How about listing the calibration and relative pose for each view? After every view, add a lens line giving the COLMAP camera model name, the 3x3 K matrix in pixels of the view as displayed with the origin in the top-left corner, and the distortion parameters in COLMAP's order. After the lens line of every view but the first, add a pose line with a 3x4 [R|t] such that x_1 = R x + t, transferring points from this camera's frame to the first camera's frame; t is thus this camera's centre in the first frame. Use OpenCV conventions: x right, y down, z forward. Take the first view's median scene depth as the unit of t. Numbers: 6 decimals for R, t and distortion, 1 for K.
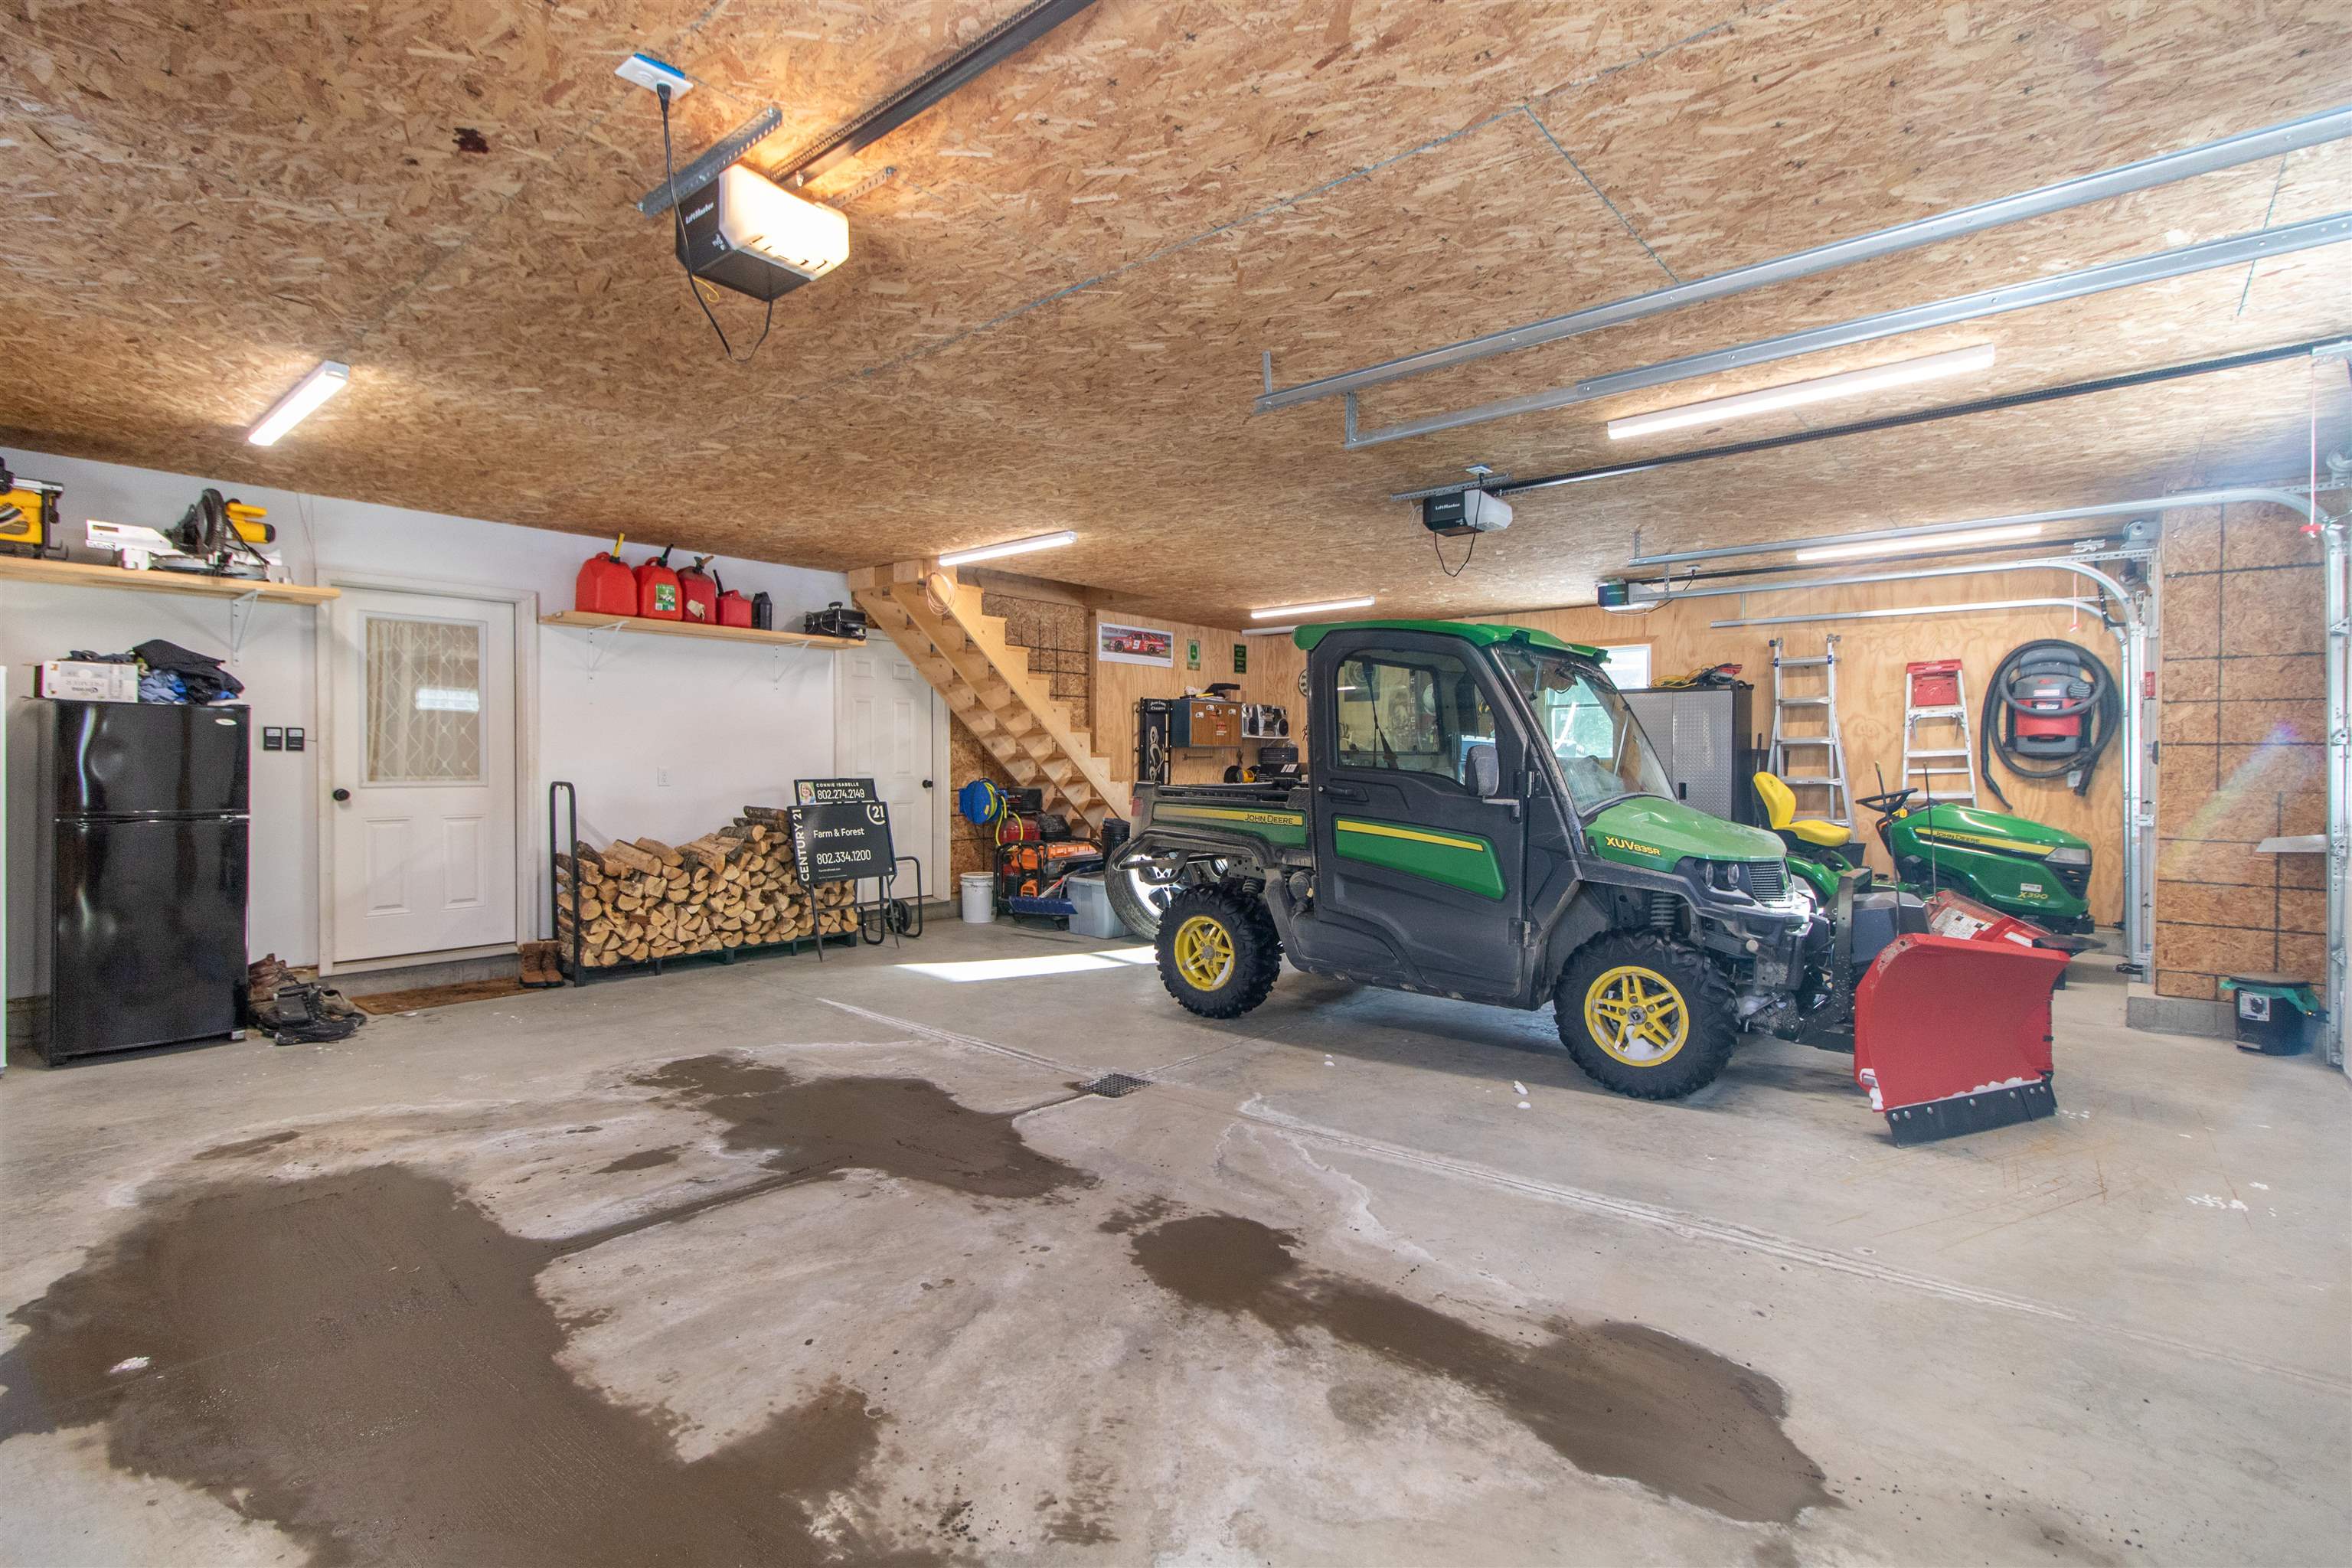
lens RADIAL K [[1105.5, 0, 1161.4], [0, 1105.5, 769.2], [0, 0, 1]] dist [0.001219, -0.000112]
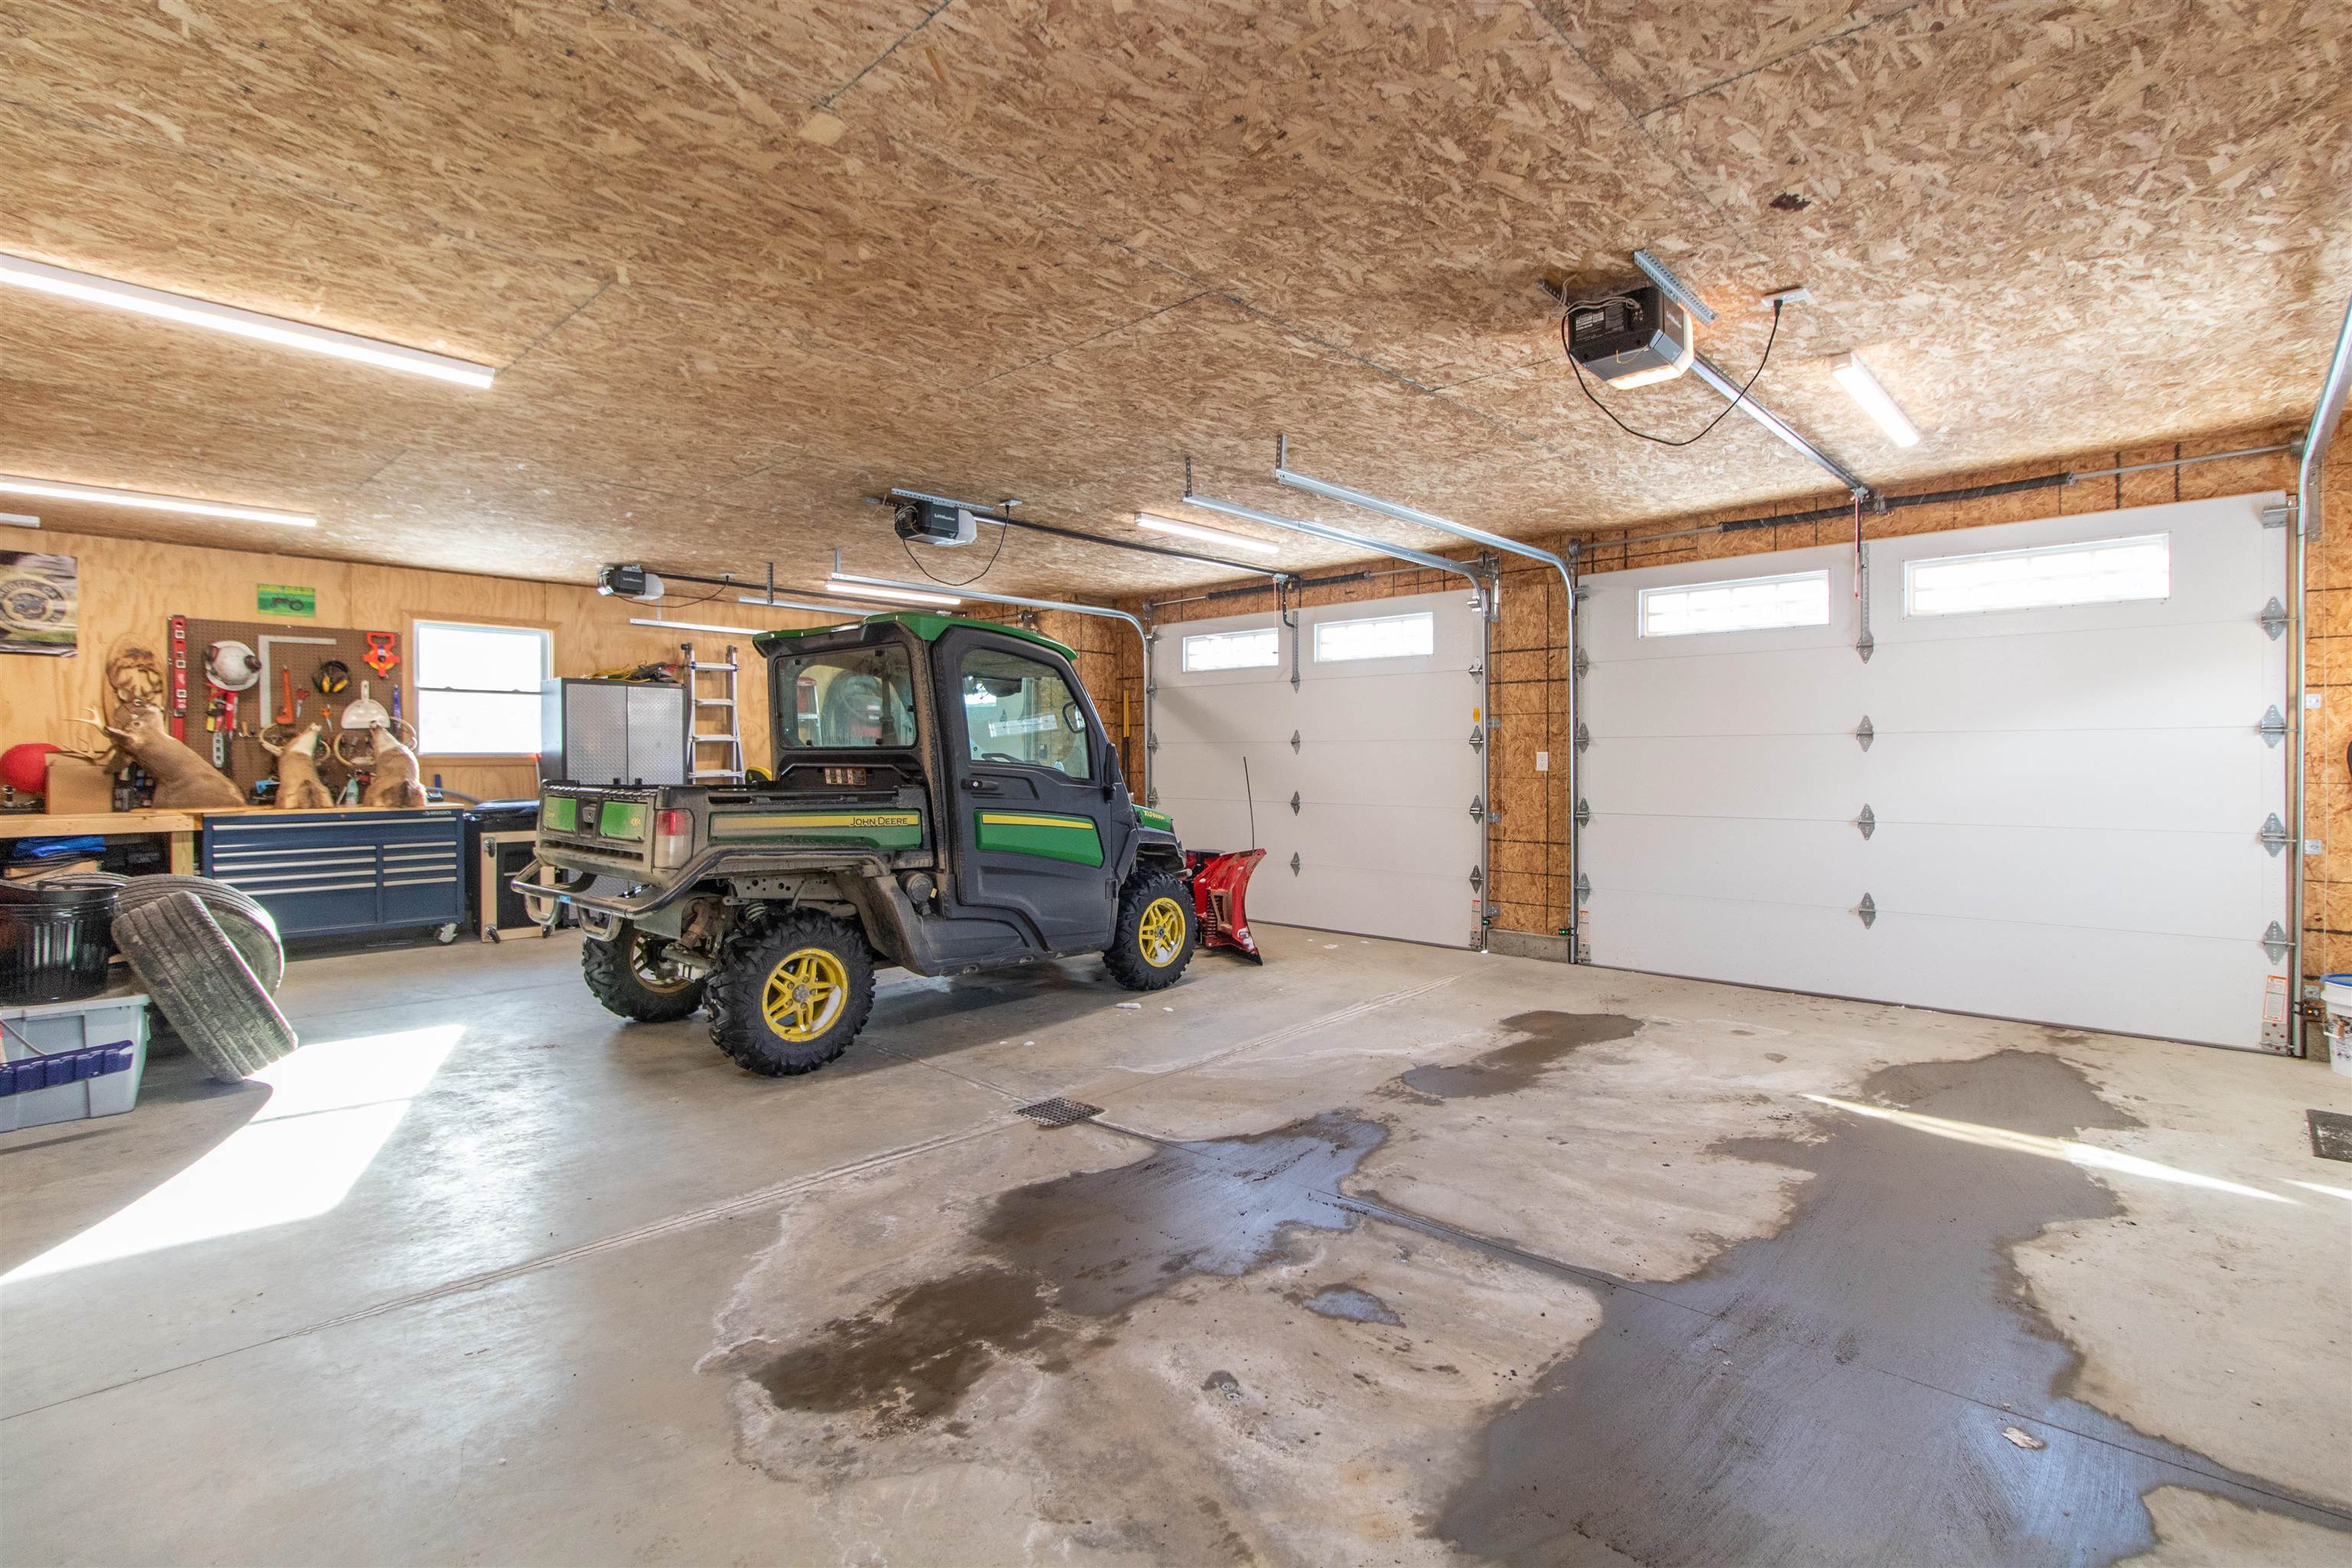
lens RADIAL K [[1105.5, 0, 1231.4], [0, 1105.5, 761.2], [0, 0, 1]] dist [0.001219, -0.000112]
pose [[-0.003386, -0.005183, 0.999981, -0.930449], [0.009133, 0.999945, 0.005214, -0.006232], [-0.999953, 0.009150, -0.003339, 0.837752]]
